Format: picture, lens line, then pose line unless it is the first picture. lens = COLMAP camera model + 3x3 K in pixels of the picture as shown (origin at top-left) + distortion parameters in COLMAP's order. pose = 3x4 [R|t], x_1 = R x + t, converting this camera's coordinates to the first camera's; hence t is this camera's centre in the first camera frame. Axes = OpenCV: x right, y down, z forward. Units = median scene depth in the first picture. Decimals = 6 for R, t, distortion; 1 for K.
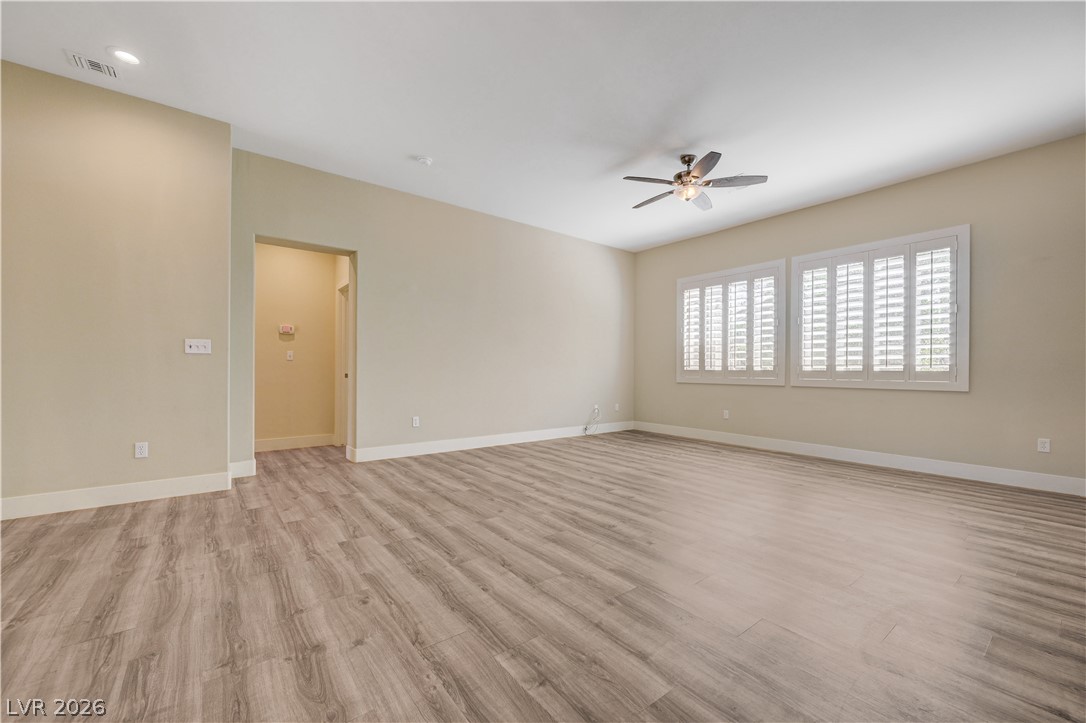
lens RADIAL K [[433.3, 0, 548.0], [0, 433.3, 369.7], [0, 0, 1]] dist [0.001146, 0.000396]
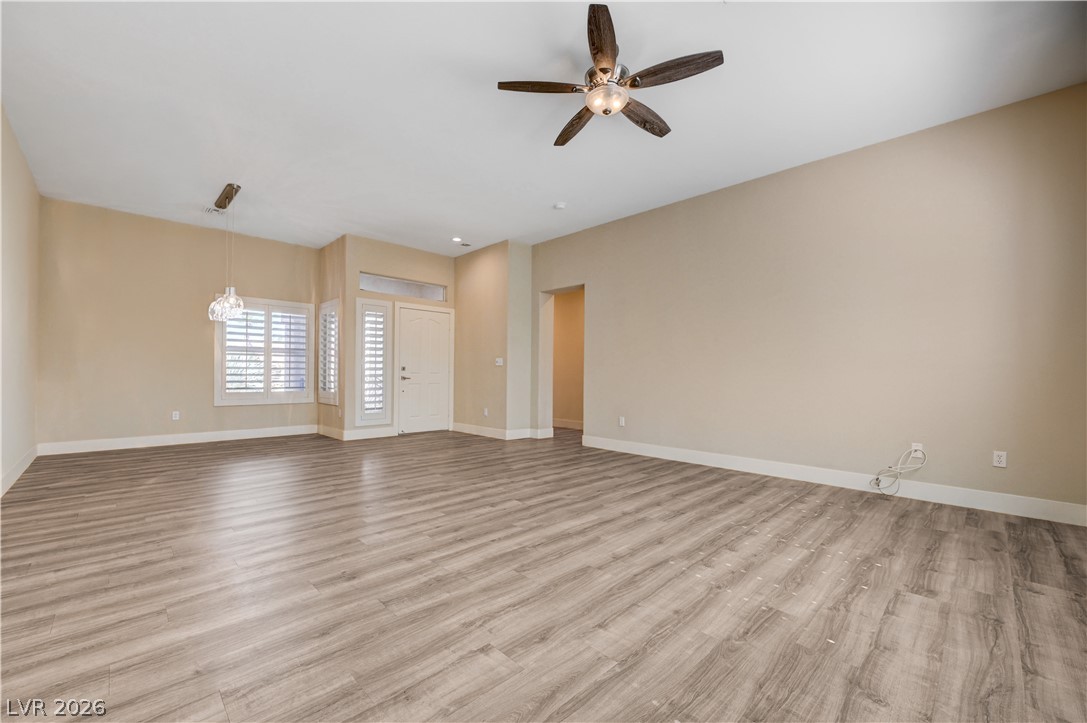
lens RADIAL K [[436.3, 0, 548.9], [0, 436.3, 374.2], [0, 0, 1]] dist [-0.000586, -0.000170]
pose [[0.117089, -0.004645, -0.993111, 1.443501], [-0.007906, 0.999953, -0.005609, 0.012102], [0.993090, 0.008508, 0.117047, 1.256779]]
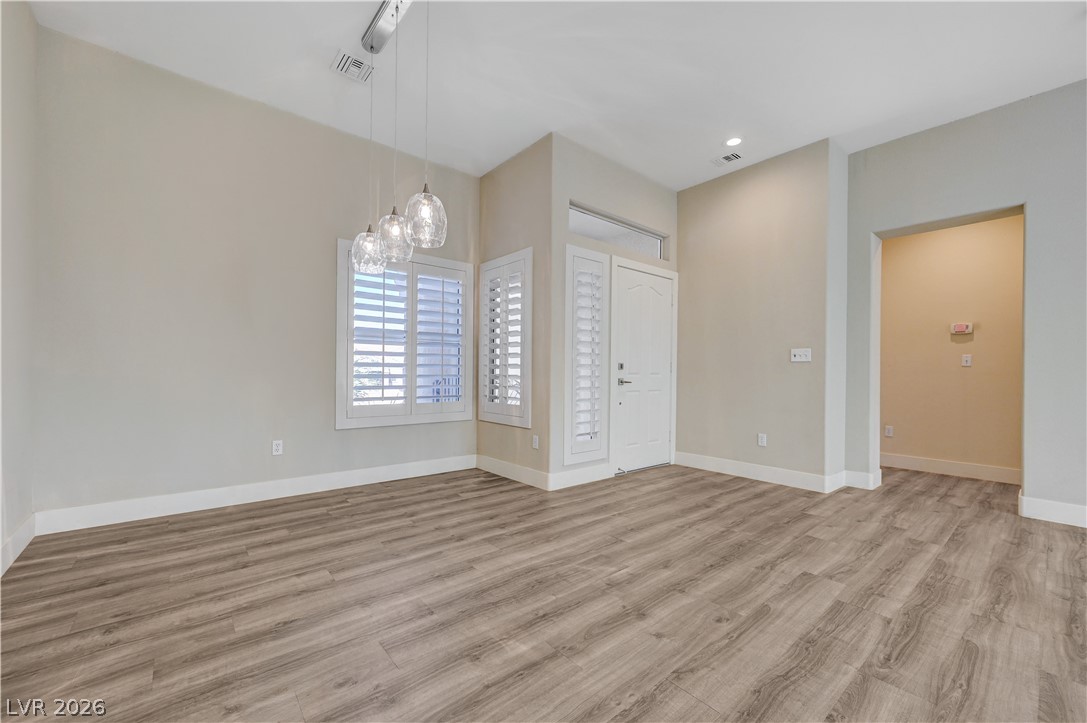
lens RADIAL K [[433.7, 0, 548.5], [0, 433.7, 369.7], [0, 0, 1]] dist [0.001146, 0.000396]
pose [[0.040270, -0.008509, -0.999153, 0.346183], [-0.011503, 0.999894, -0.008979, 0.001278], [0.999123, 0.011854, 0.040168, 0.394328]]
